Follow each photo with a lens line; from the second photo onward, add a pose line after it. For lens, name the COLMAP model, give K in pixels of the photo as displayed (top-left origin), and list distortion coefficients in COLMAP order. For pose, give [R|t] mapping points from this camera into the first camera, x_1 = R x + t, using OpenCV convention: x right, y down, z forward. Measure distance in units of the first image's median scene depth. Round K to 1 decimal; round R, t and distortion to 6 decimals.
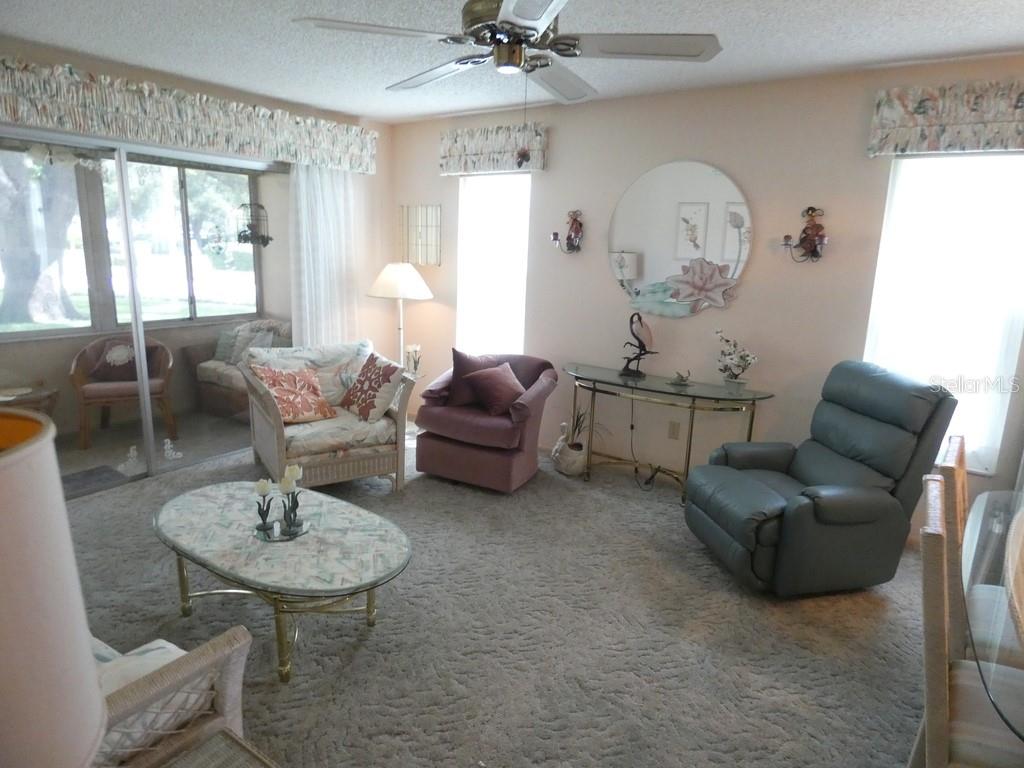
lens RADIAL K [[608.2, 0, 526.6], [0, 608.2, 381.3], [0, 0, 1]] dist [0.000133, -0.010156]
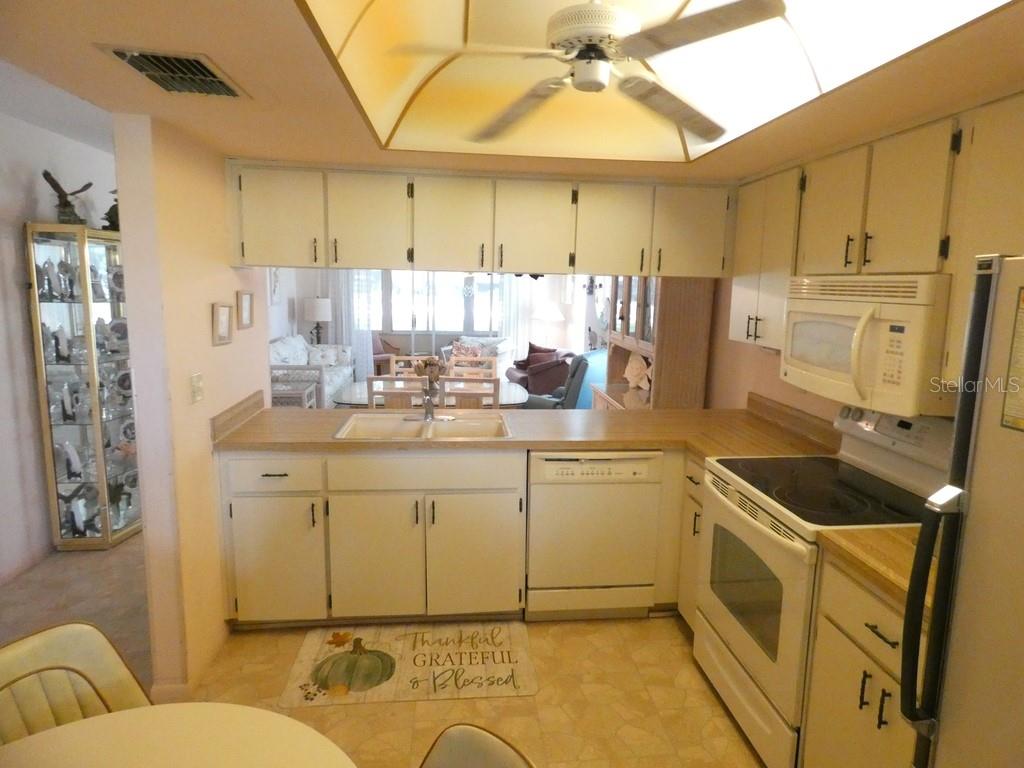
lens RADIAL K [[590.9, 0, 521.3], [0, 590.9, 381.3], [0, 0, 1]] dist [-0.028559, -0.001951]
pose [[0.662104, 0.102049, -0.742432, 1.554767], [-0.157777, 0.987462, -0.004978, 0.104804], [0.732615, 0.120435, 0.669903, -0.389436]]
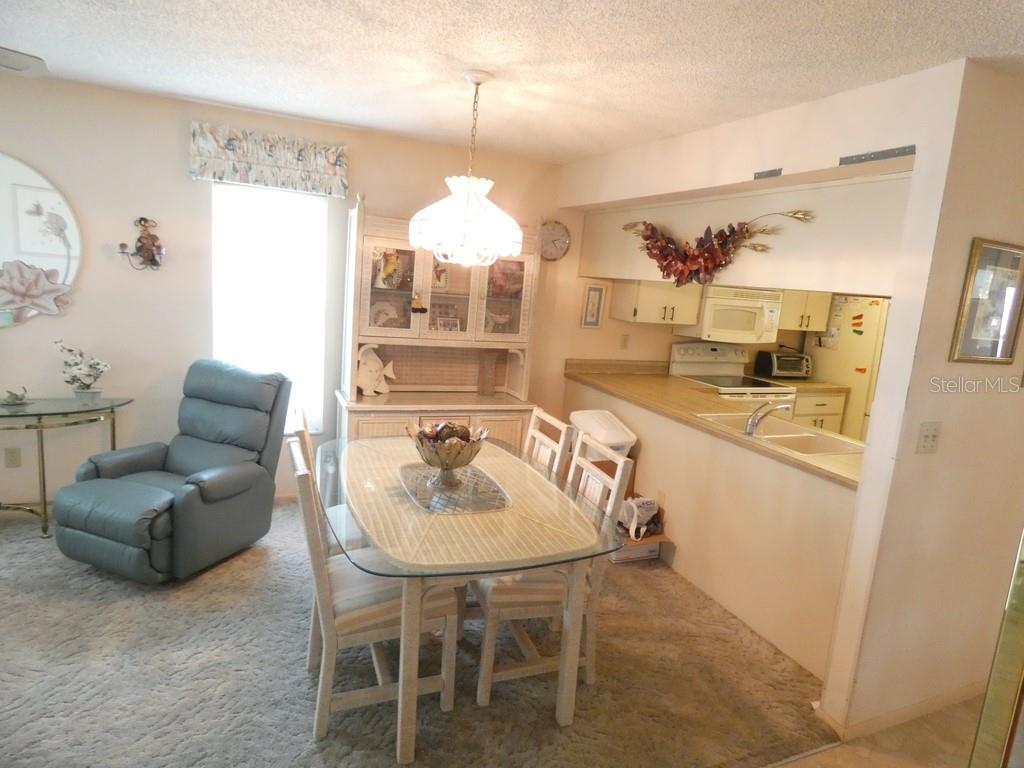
lens RADIAL K [[608.2, 0, 529.0], [0, 608.2, 382.0], [0, 0, 1]] dist [0.000133, -0.010156]
pose [[0.523055, -0.132265, 0.841973, -0.096020], [0.117832, 0.989621, 0.082259, -0.011855], [-0.844114, 0.056186, 0.533211, -0.098775]]
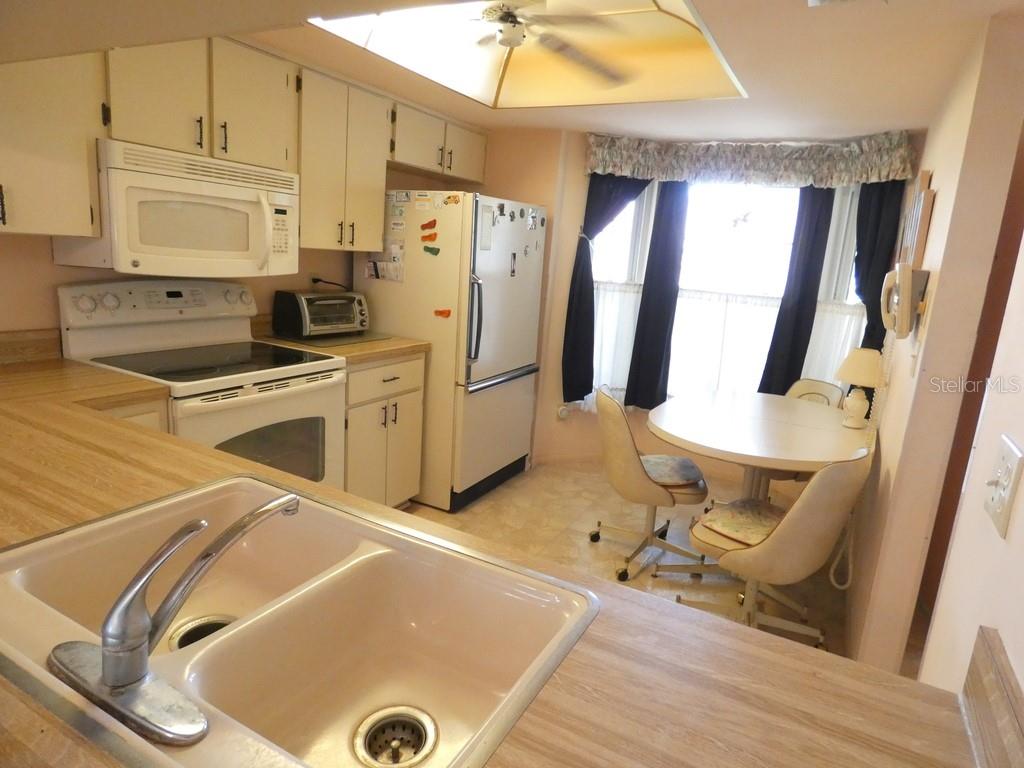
lens RADIAL K [[608.2, 0, 504.4], [0, 608.2, 388.5], [0, 0, 1]] dist [0.000133, -0.010156]
pose [[-0.098366, -0.254181, 0.962142, 0.636817], [0.133787, 0.954676, 0.265886, 0.051911], [-0.986116, 0.154876, -0.059902, -0.015797]]
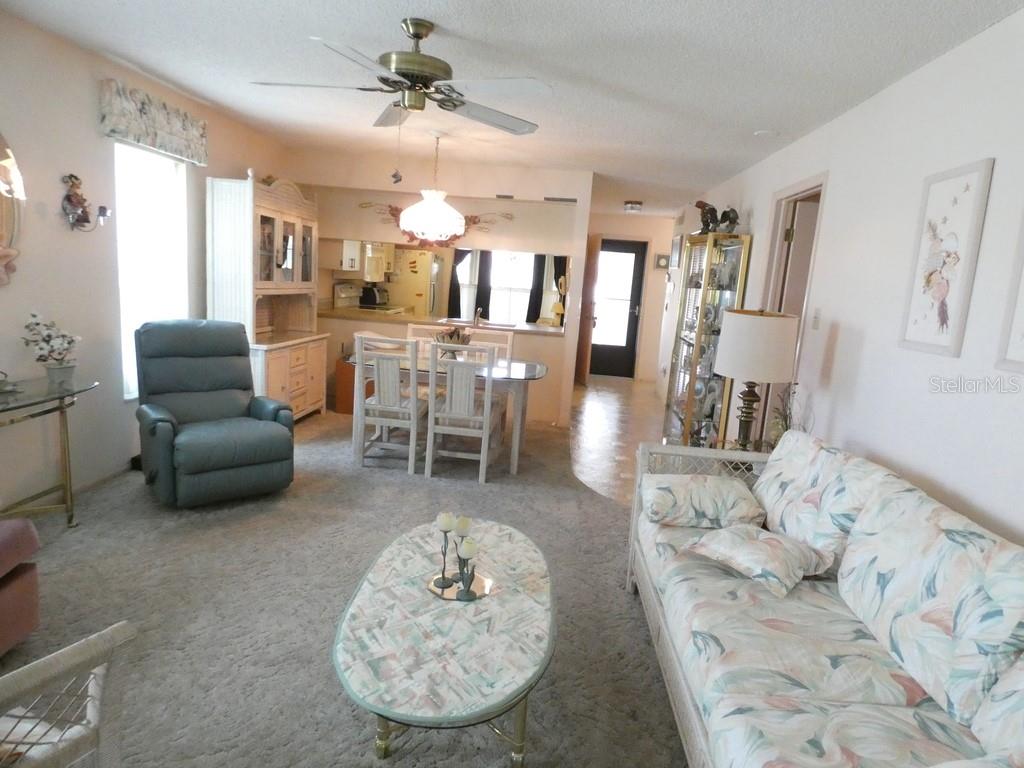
lens RADIAL K [[608.2, 0, 497.8], [0, 608.2, 405.8], [0, 0, 1]] dist [0.000133, -0.010156]
pose [[-0.478394, -0.250540, 0.841646, -0.726797], [0.092452, 0.938740, 0.331993, -0.183281], [-0.873265, 0.236636, -0.425925, 0.843735]]
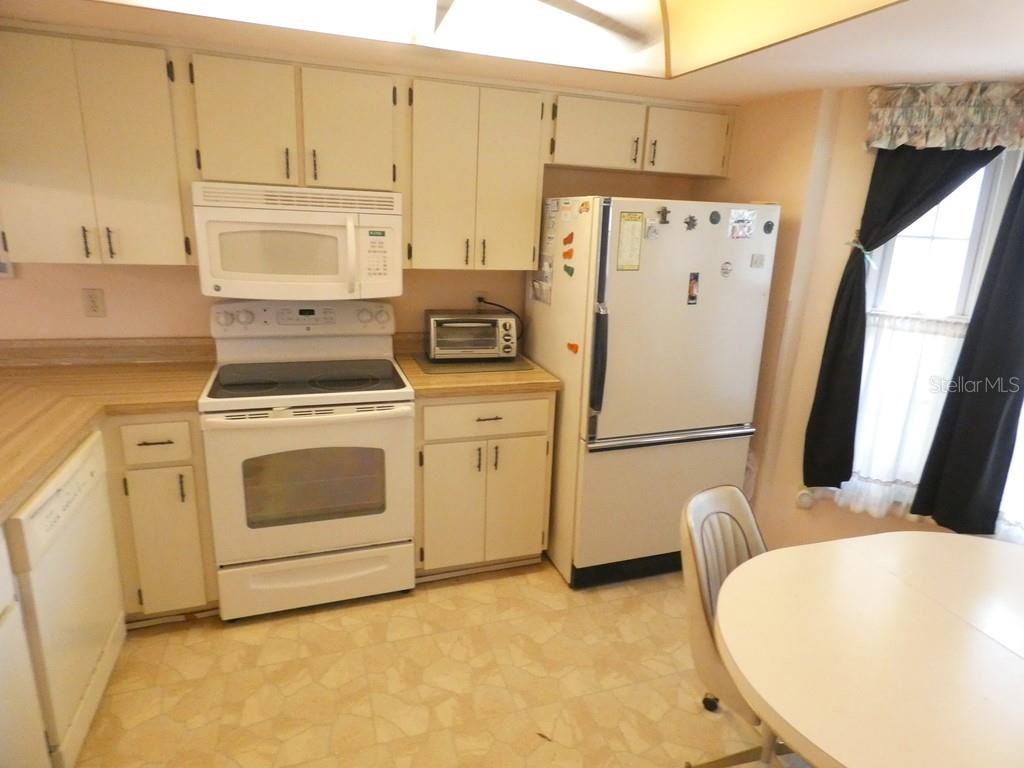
lens RADIAL K [[608.2, 0, 512.1], [0, 608.2, 386.5], [0, 0, 1]] dist [0.000133, -0.010156]
pose [[0.582188, -0.215127, 0.784078, 0.906545], [0.142683, 0.976428, 0.161958, 0.088431], [-0.800437, 0.017585, 0.599159, -0.365271]]
